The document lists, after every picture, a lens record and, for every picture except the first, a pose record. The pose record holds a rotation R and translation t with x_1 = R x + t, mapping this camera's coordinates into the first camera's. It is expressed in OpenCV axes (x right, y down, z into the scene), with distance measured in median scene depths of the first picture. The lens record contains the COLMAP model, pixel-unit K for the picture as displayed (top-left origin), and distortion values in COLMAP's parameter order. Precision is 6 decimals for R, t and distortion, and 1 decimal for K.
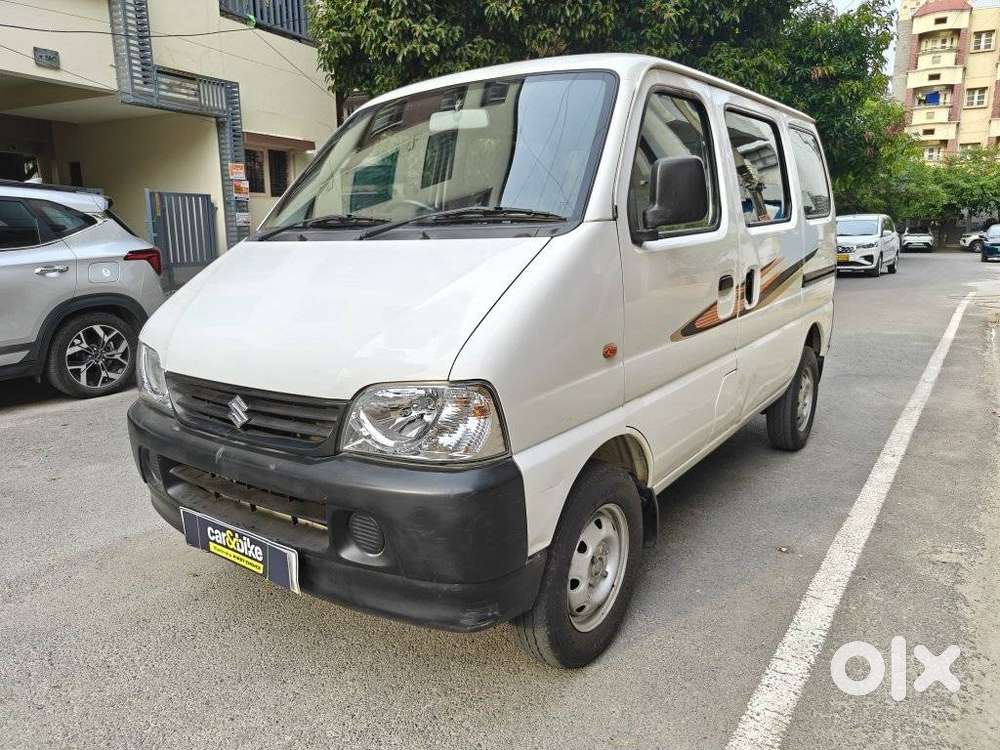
lens RADIAL K [[705.3, 0, 505.4], [0, 705.3, 370.8], [0, 0, 1]] dist [0.005168, 0.005039]
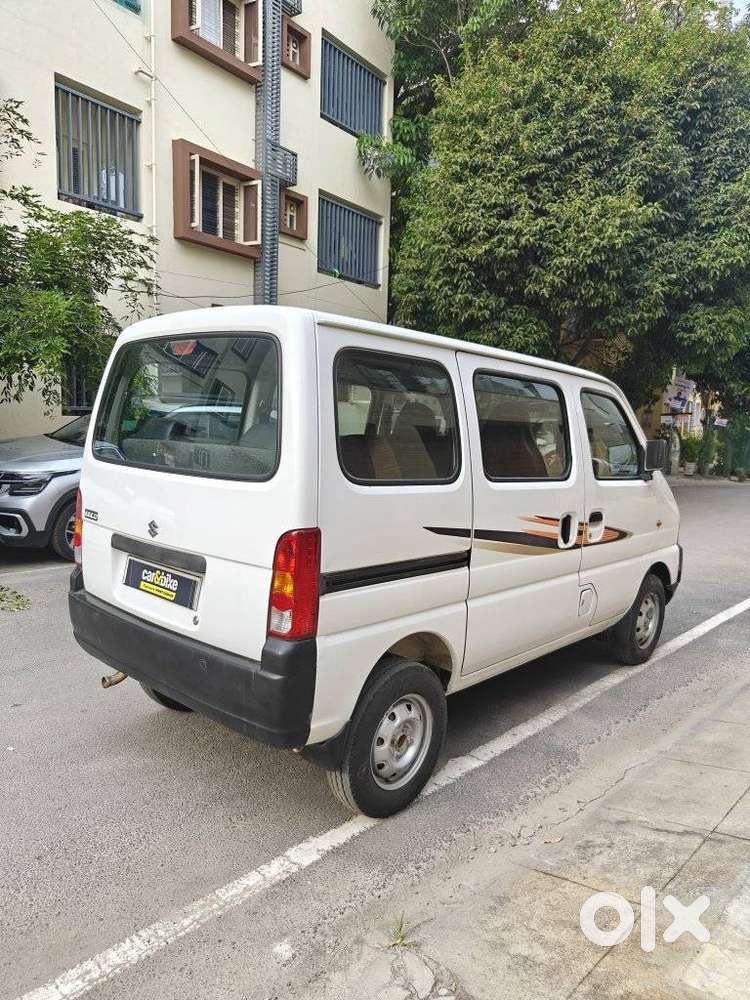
lens RADIAL K [[705.1, 0, 376.7], [0, 705.1, 504.2], [0, 0, 1]] dist [-0.003240, 0.003660]
pose [[0.987375, 0.056543, -0.147965, -0.232562], [-0.067564, 0.995218, -0.070543, 0.136102], [0.143269, 0.079650, 0.986473, -1.144106]]
